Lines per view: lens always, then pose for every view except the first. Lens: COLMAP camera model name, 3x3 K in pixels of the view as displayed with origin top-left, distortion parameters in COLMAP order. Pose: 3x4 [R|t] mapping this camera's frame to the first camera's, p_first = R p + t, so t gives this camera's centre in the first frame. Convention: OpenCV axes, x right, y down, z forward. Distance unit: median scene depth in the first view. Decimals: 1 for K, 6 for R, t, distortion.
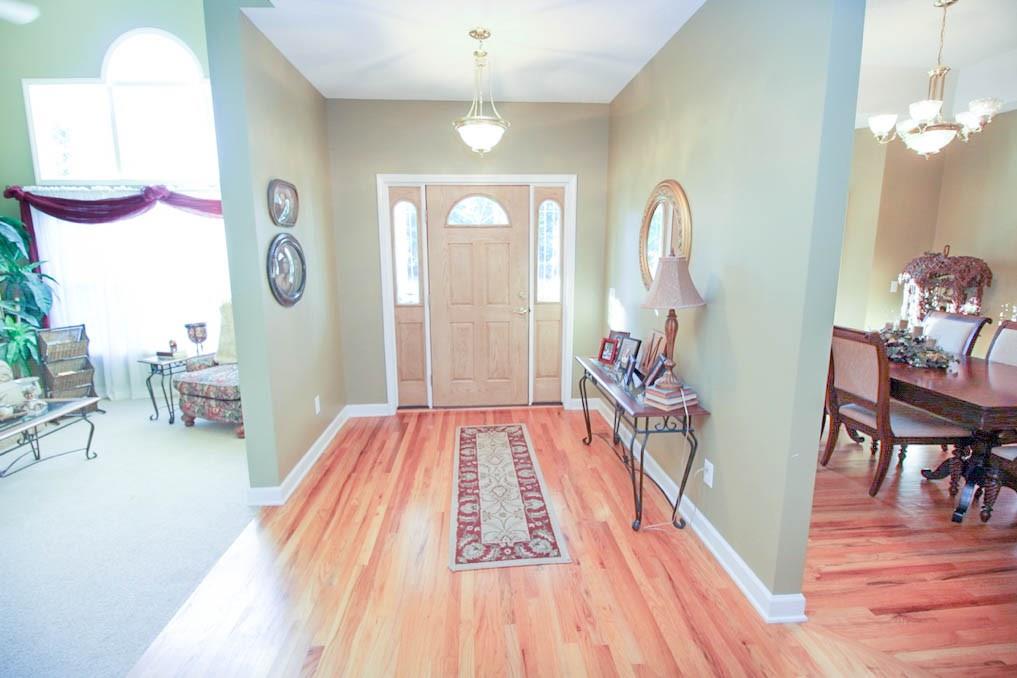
lens RADIAL K [[485.0, 0, 512.6], [0, 485.0, 336.0], [0, 0, 1]] dist [-0.013044, -0.005464]
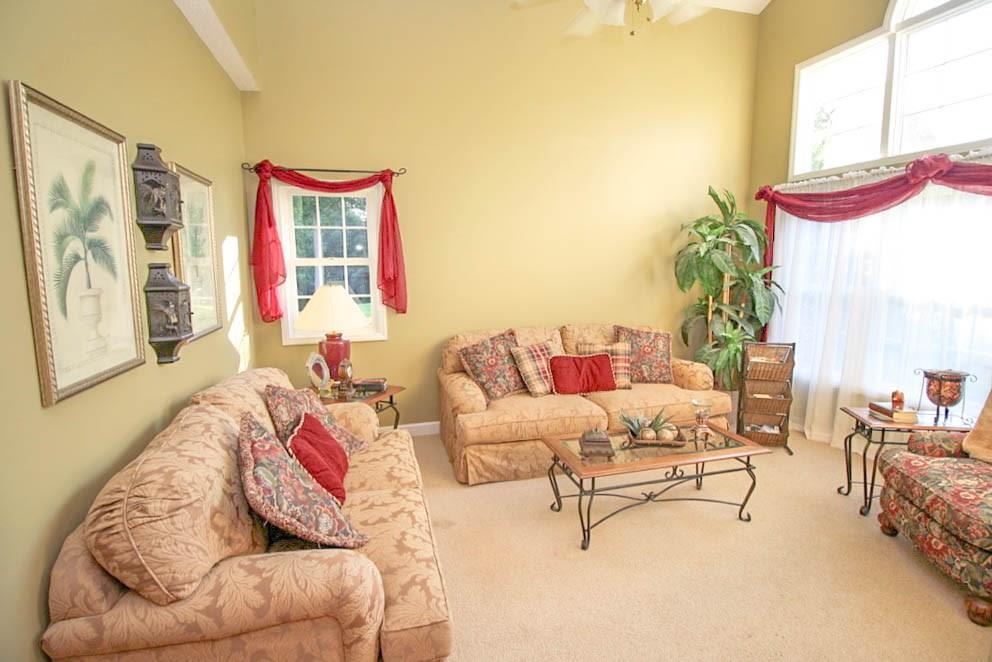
lens RADIAL K [[473.1, 0, 500.2], [0, 473.1, 326.7], [0, 0, 1]] dist [-0.013044, -0.005464]
pose [[0.190697, 0.139646, -0.971665, -0.210452], [-0.166172, 0.980137, 0.108251, -0.057331], [0.967482, 0.140820, 0.210114, 0.336632]]
